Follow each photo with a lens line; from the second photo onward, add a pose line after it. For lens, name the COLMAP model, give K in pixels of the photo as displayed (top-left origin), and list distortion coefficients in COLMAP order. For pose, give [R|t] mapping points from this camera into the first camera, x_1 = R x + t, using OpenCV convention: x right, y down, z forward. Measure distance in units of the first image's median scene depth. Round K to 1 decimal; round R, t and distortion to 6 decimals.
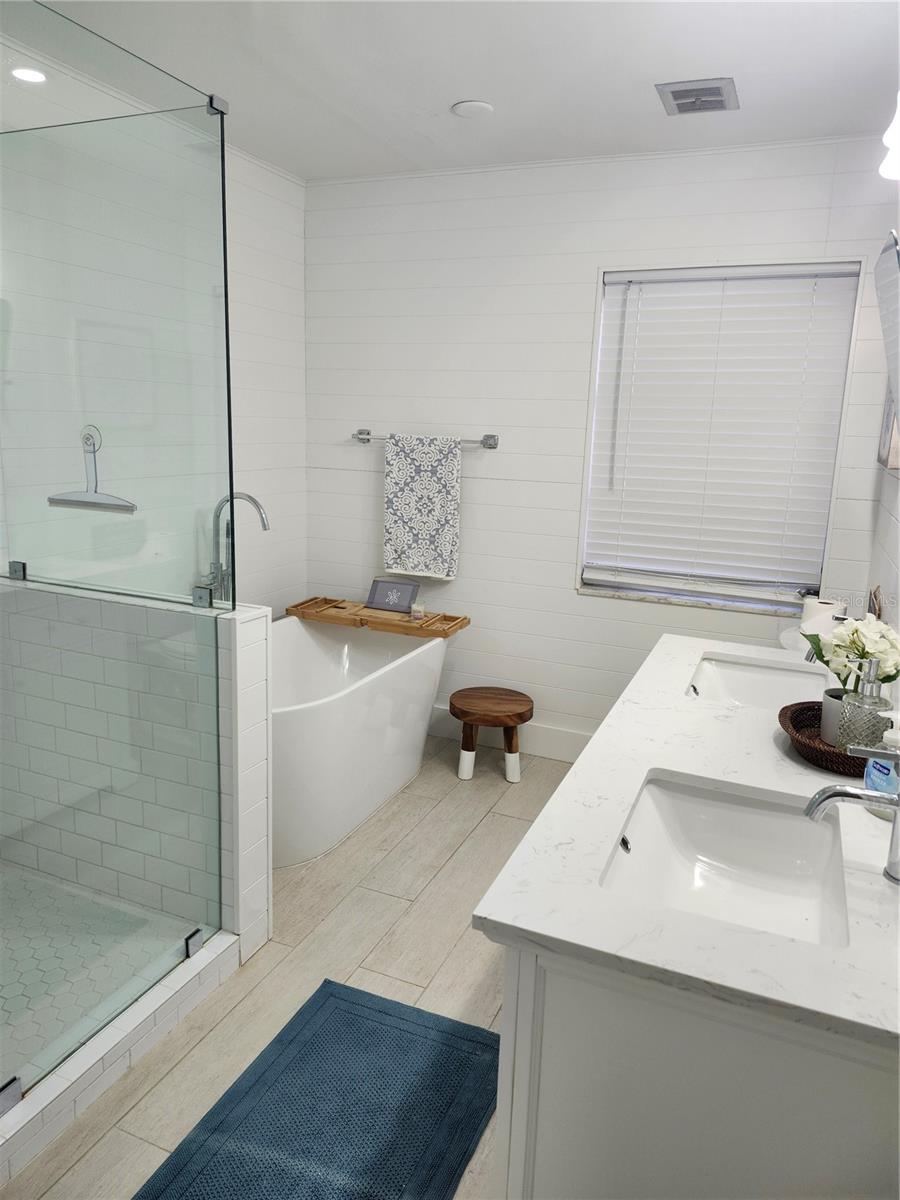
lens RADIAL K [[834.5, 0, 452.7], [0, 834.5, 603.6], [0, 0, 1]] dist [0.098316, -0.147284]
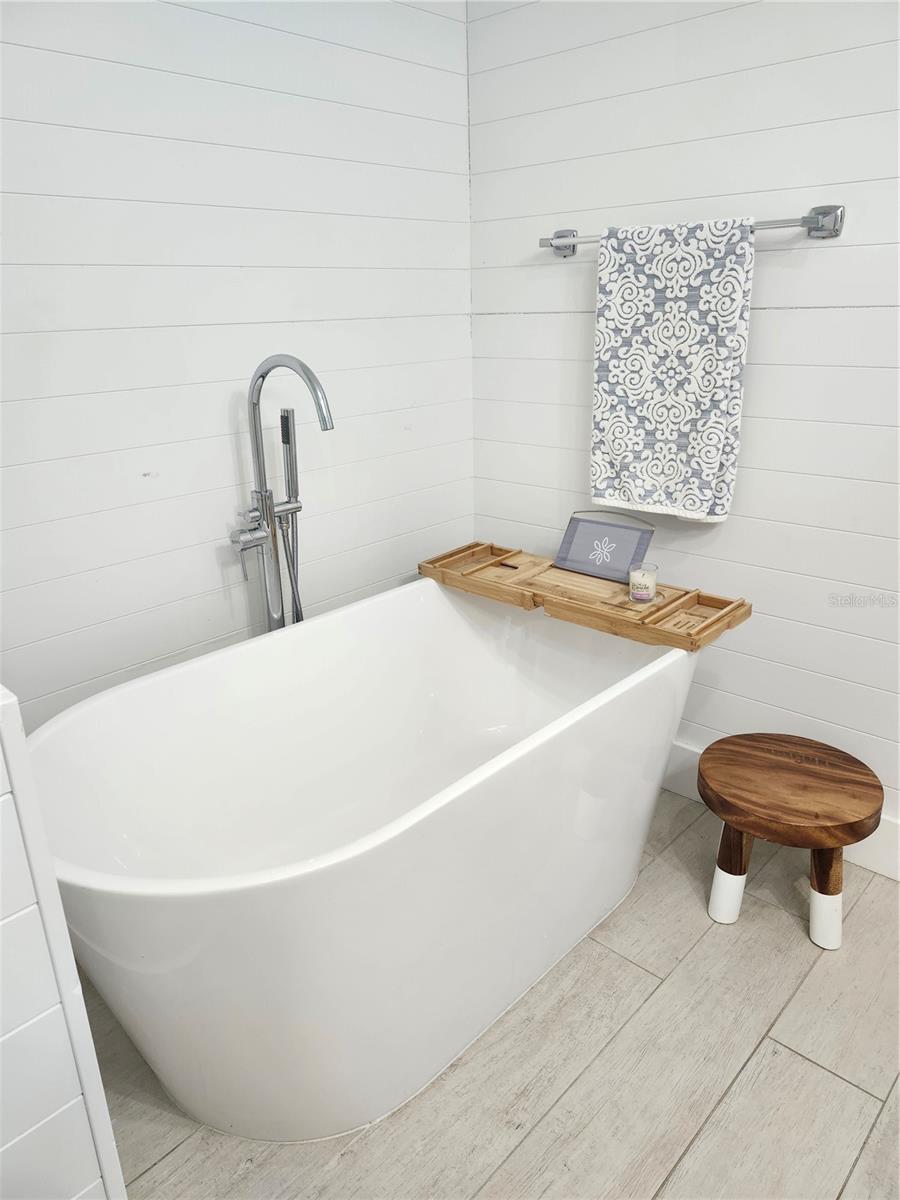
lens RADIAL K [[834.5, 0, 452.7], [0, 834.5, 603.6], [0, 0, 1]] dist [0.098316, -0.147284]
pose [[0.940283, 0.058937, -0.335254, 0.021138], [-0.016182, 0.991522, 0.128924, -0.043370], [0.340010, -0.115800, 0.933265, 0.470280]]
